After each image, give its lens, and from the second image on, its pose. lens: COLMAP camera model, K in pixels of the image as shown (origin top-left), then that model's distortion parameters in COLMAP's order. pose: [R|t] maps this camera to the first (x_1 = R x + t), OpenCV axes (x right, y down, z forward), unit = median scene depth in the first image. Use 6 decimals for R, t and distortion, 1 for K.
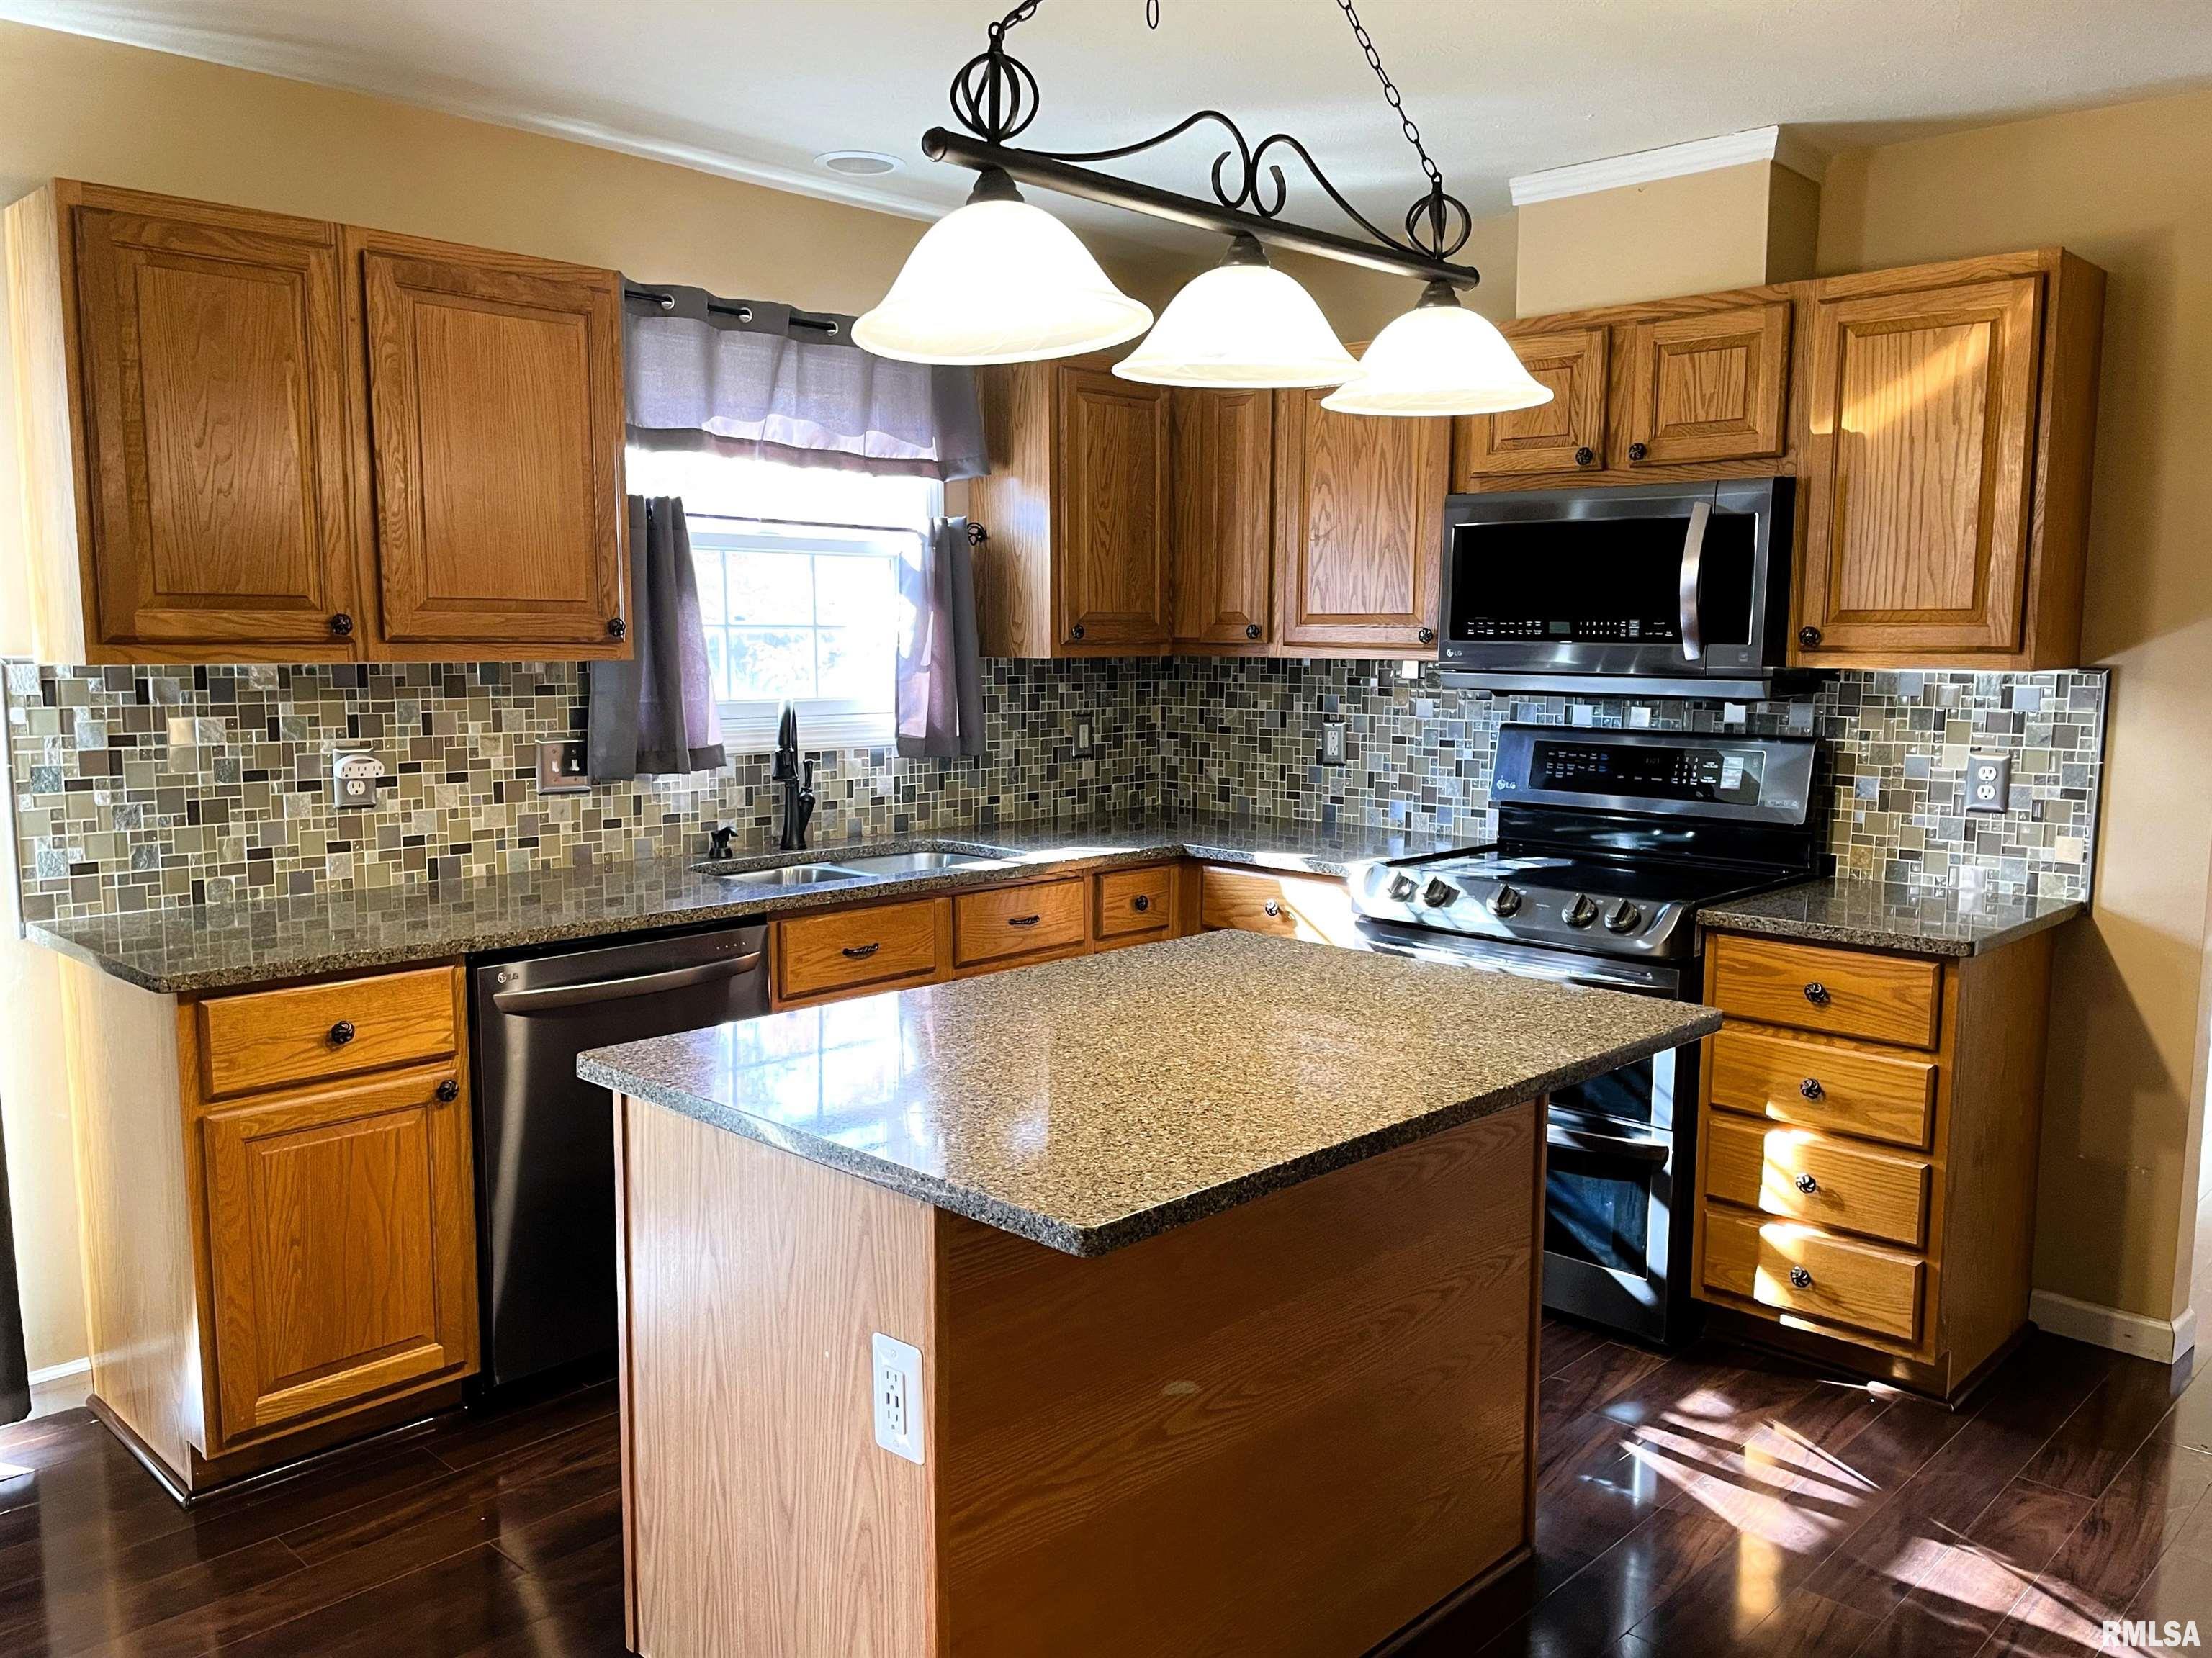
lens RADIAL K [[1691.0, 0, 1097.8], [0, 1691.0, 830.9], [0, 0, 1]] dist [0.075986, -0.101142]
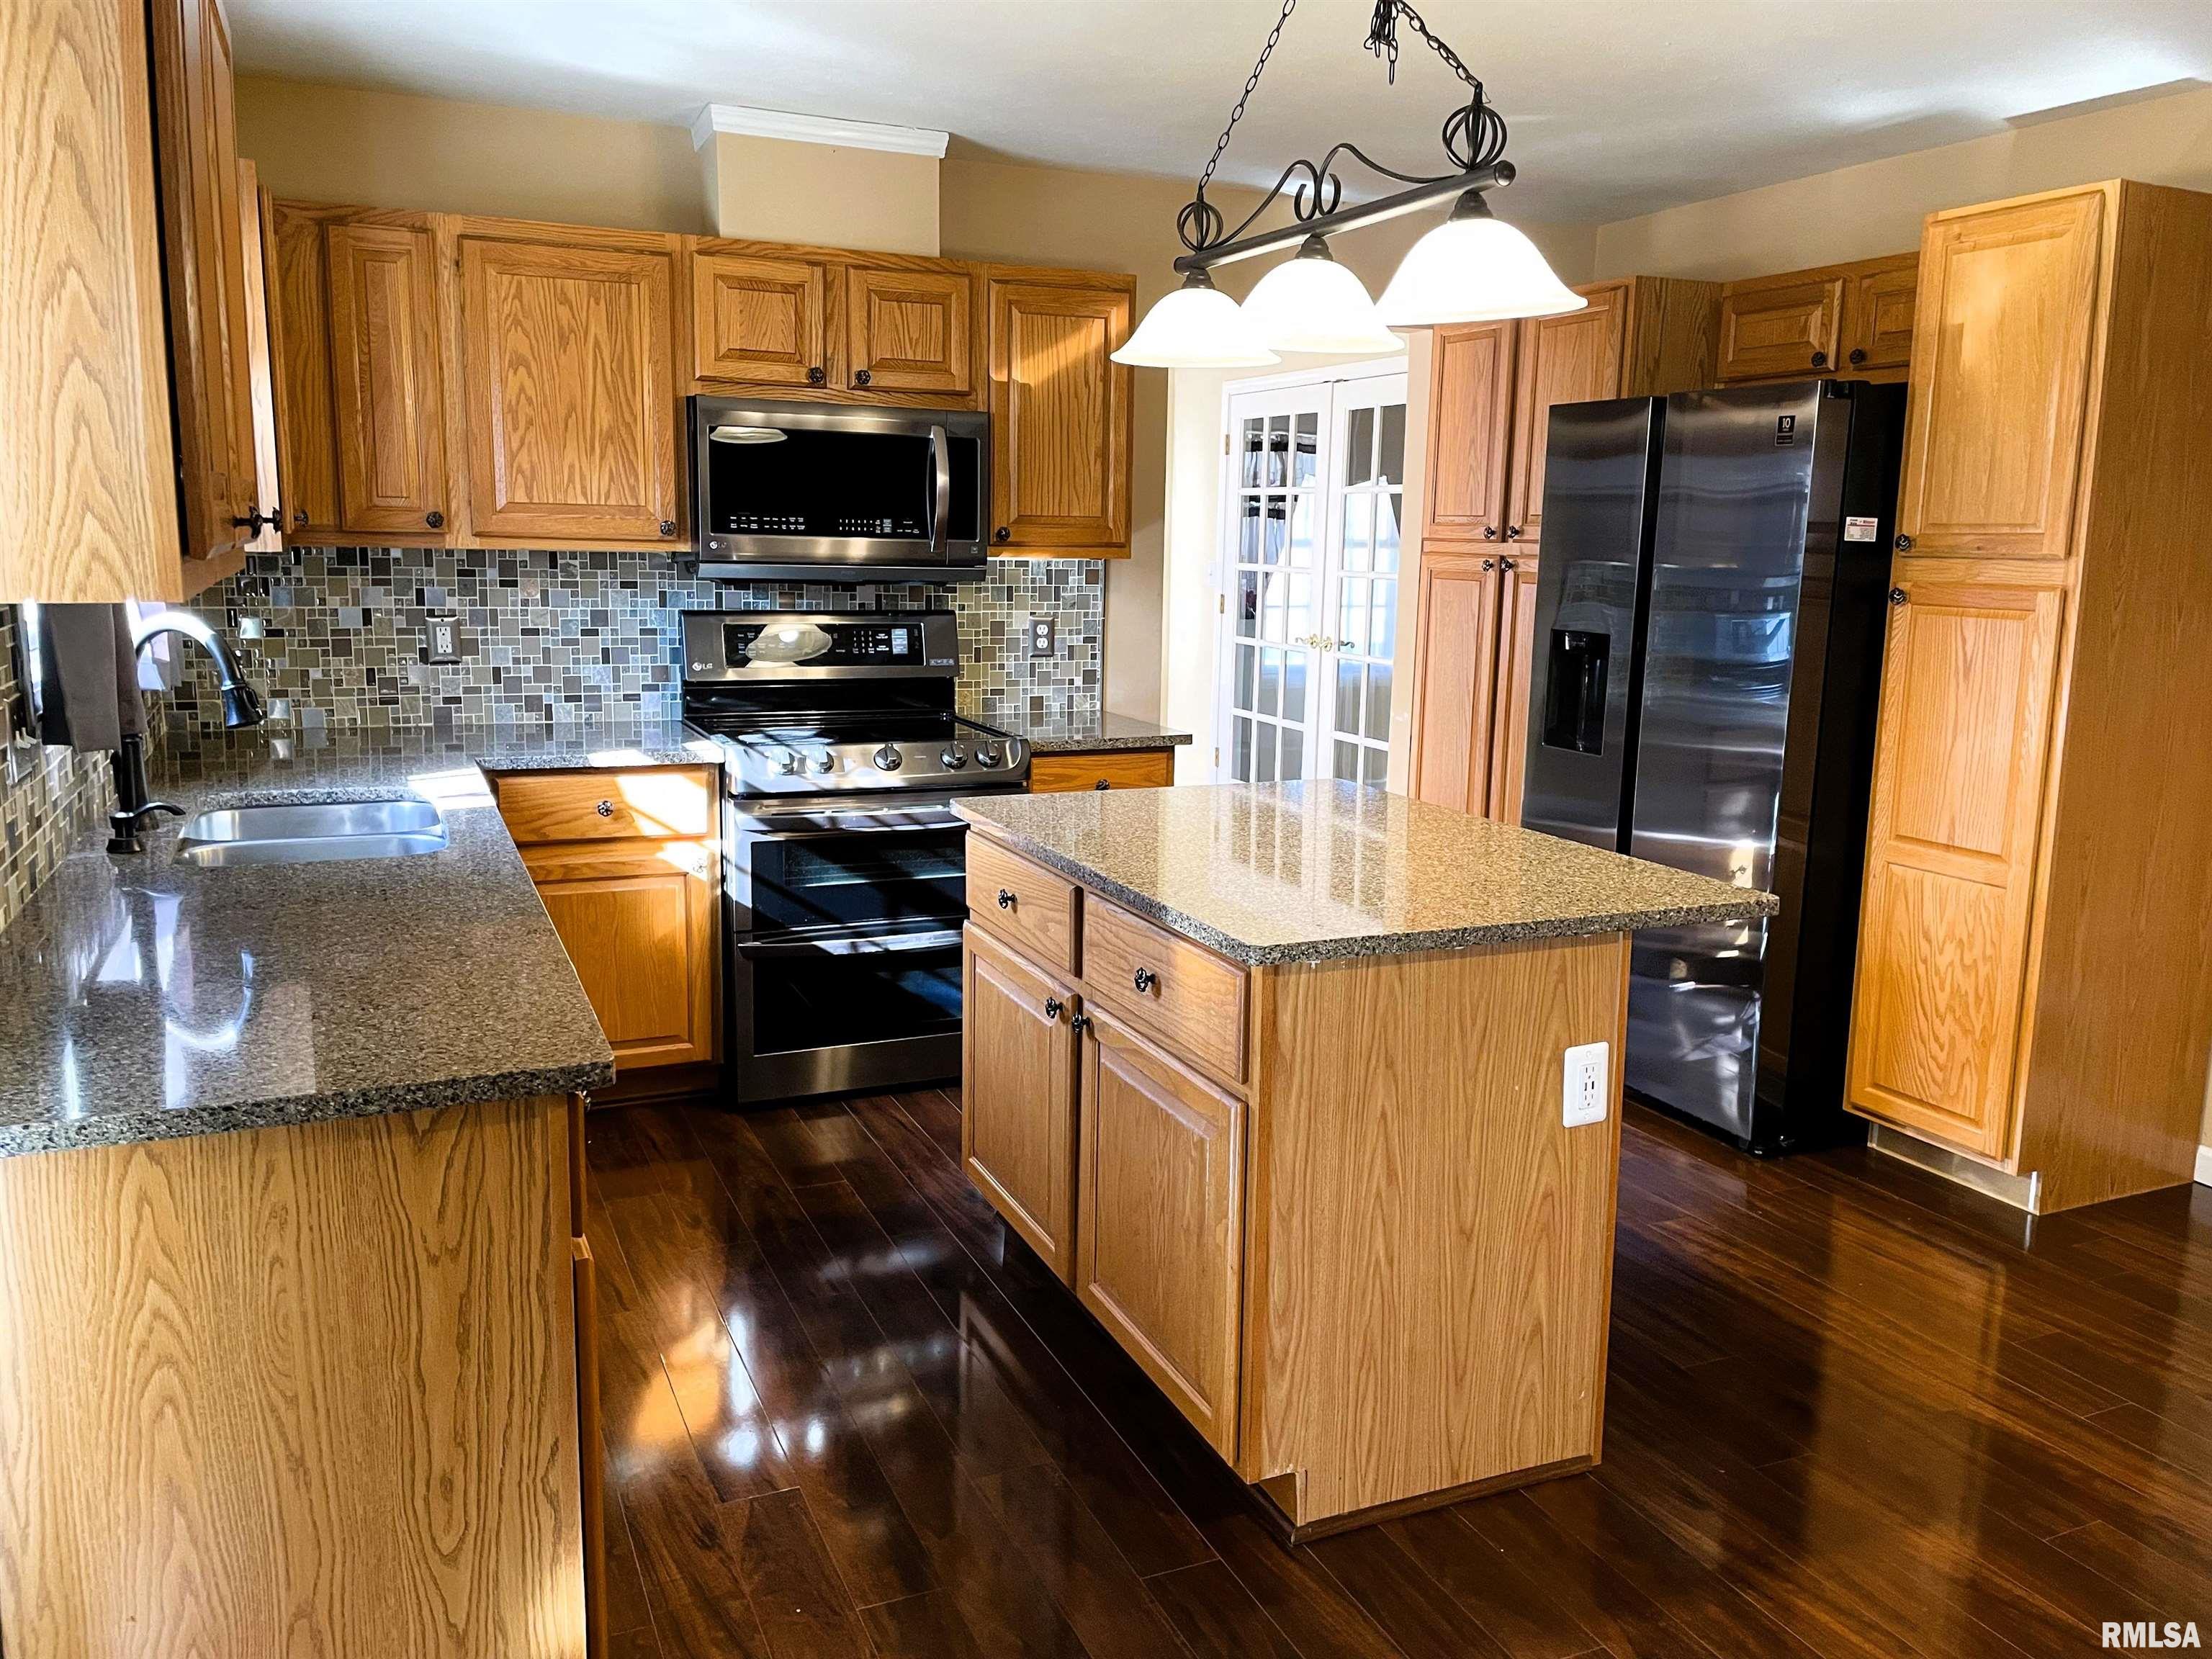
lens RADIAL K [[1691.1, 0, 1081.9], [0, 1691.1, 793.0], [0, 0, 1]] dist [0.075986, -0.101142]
pose [[0.388100, -0.141755, 0.910650, -0.718419], [0.092561, 0.989099, 0.114519, -0.052694], [-0.916957, 0.039846, 0.396991, 0.375267]]
